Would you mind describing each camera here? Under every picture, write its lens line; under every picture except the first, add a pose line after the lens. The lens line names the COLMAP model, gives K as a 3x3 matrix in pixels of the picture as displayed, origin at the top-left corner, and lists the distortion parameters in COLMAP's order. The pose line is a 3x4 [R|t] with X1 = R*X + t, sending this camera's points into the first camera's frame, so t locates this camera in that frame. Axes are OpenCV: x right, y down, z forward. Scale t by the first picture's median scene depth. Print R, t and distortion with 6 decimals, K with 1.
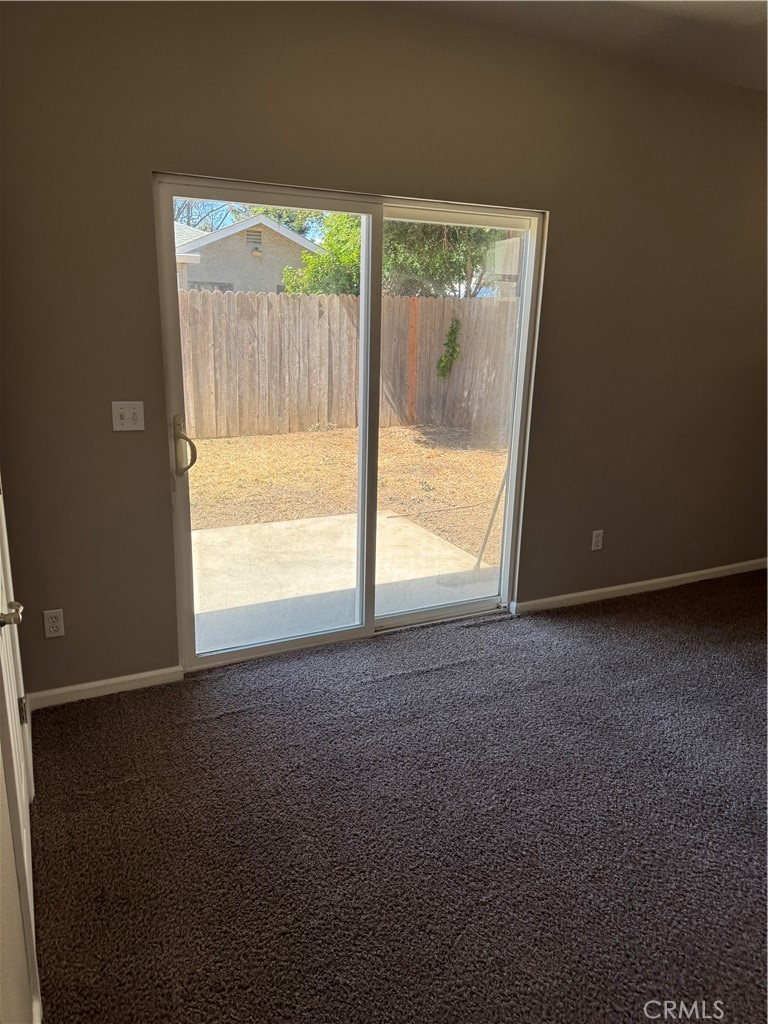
lens RADIAL K [[717.9, 0, 426.7], [0, 717.9, 487.0], [0, 0, 1]] dist [0.062883, -0.081455]
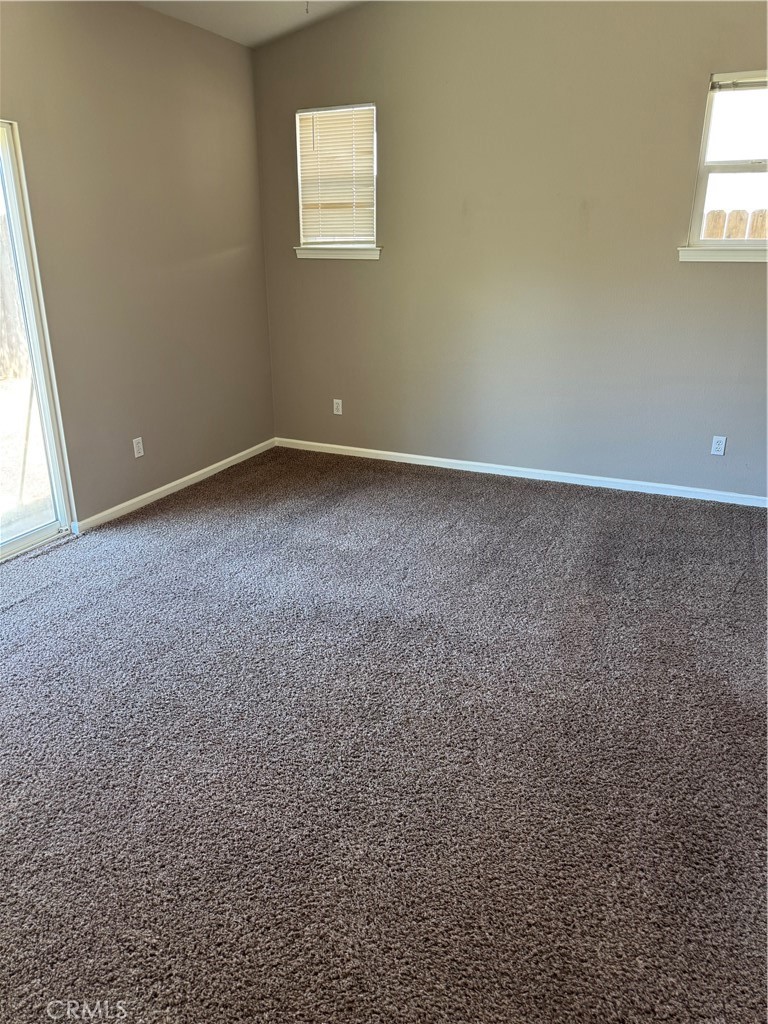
lens RADIAL K [[717.9, 0, 393.3], [0, 717.9, 507.9], [0, 0, 1]] dist [0.062883, -0.081455]
pose [[0.774568, -0.257191, 0.577838, -0.129757], [0.184868, 0.965756, 0.182043, 0.038850], [-0.604870, -0.034181, 0.795590, -0.106299]]
